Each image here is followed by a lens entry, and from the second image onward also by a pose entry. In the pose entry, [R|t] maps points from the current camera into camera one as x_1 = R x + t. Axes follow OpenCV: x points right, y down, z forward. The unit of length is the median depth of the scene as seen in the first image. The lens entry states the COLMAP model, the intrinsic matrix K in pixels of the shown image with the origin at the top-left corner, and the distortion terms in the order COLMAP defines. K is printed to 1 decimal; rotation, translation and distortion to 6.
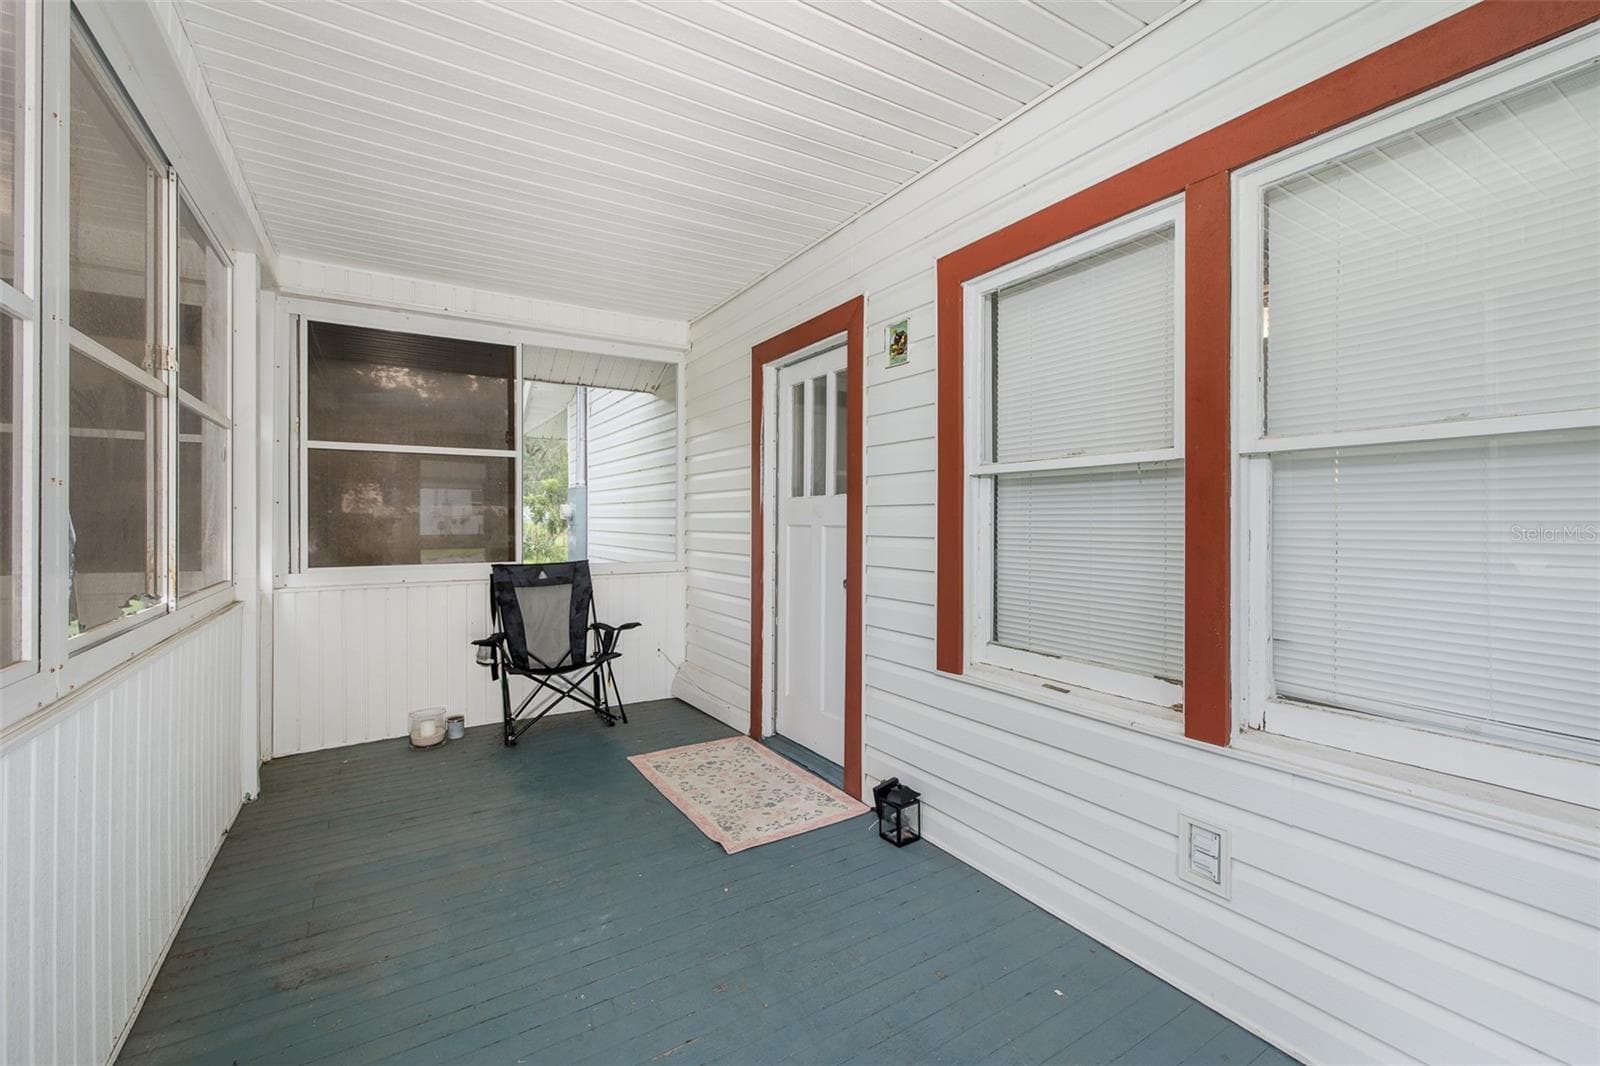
lens RADIAL K [[701.1, 0, 800.0], [0, 701.1, 533.0], [0, 0, 1]] dist [-0.000410, -0.000215]
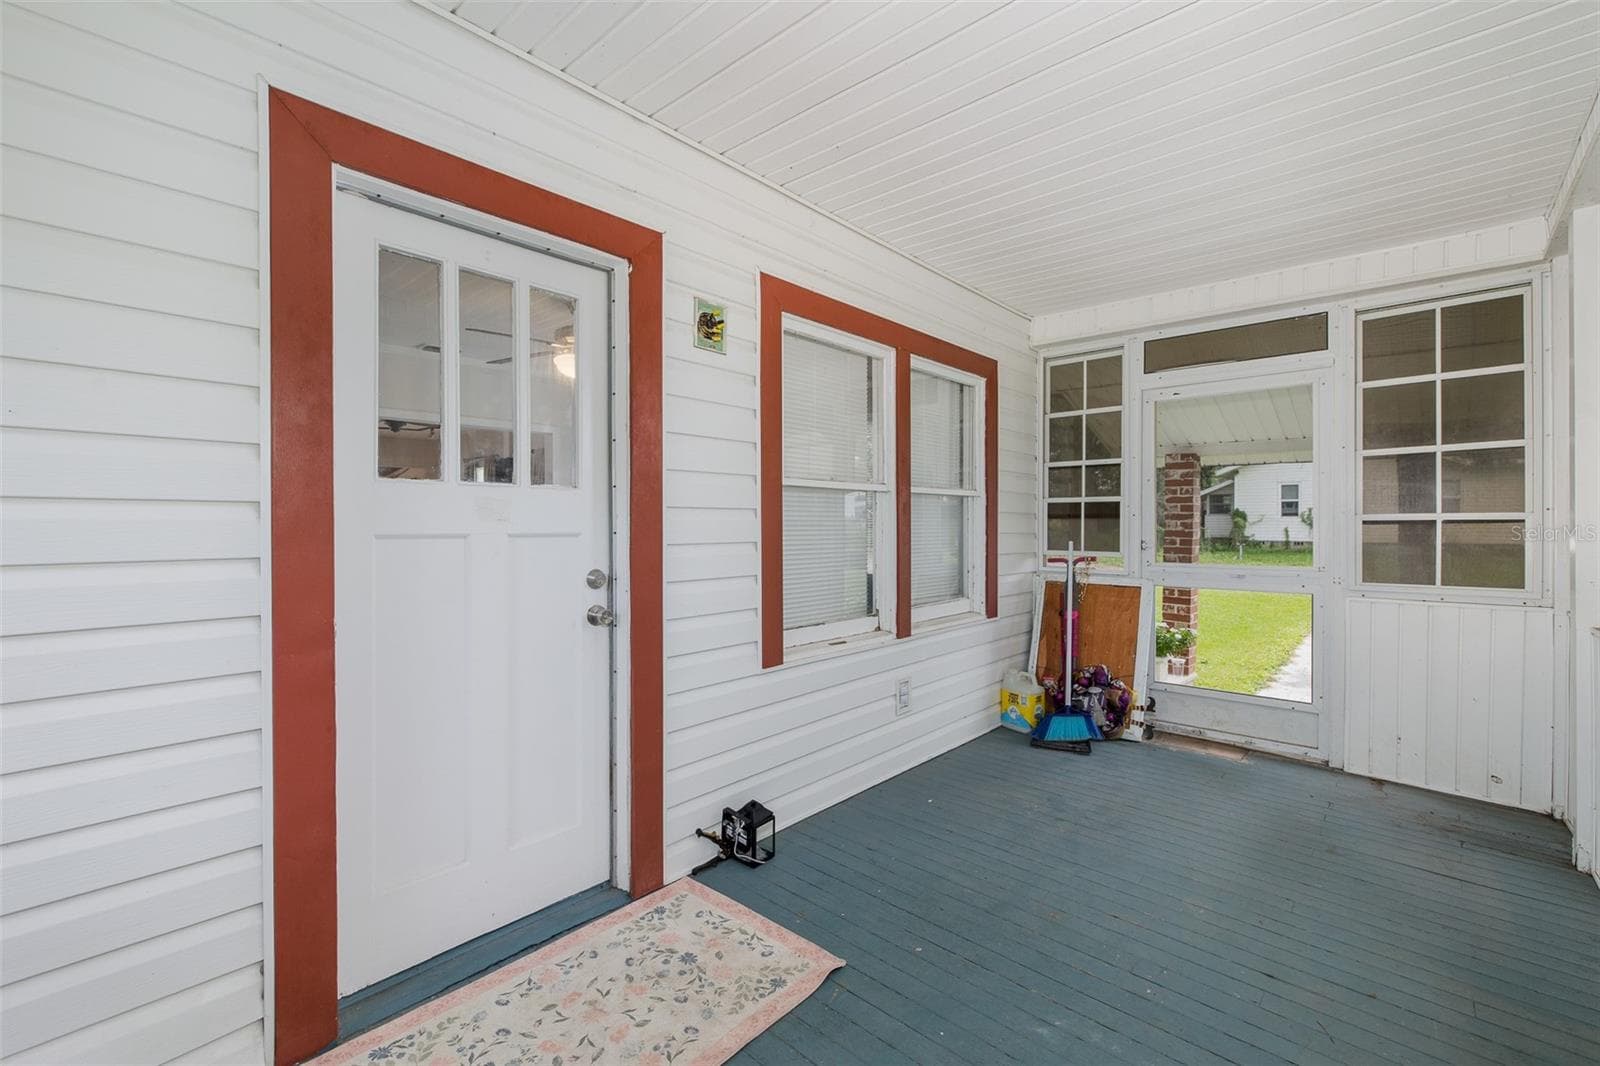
lens RADIAL K [[676.2, 0, 795.1], [0, 676.2, 526.5], [0, 0, 1]] dist [0.000569, 0.000051]
pose [[-0.282441, -0.007656, 0.959254, -0.701391], [0.014547, 0.999819, 0.012263, -0.023630], [-0.959174, 0.017418, -0.282279, 1.116825]]
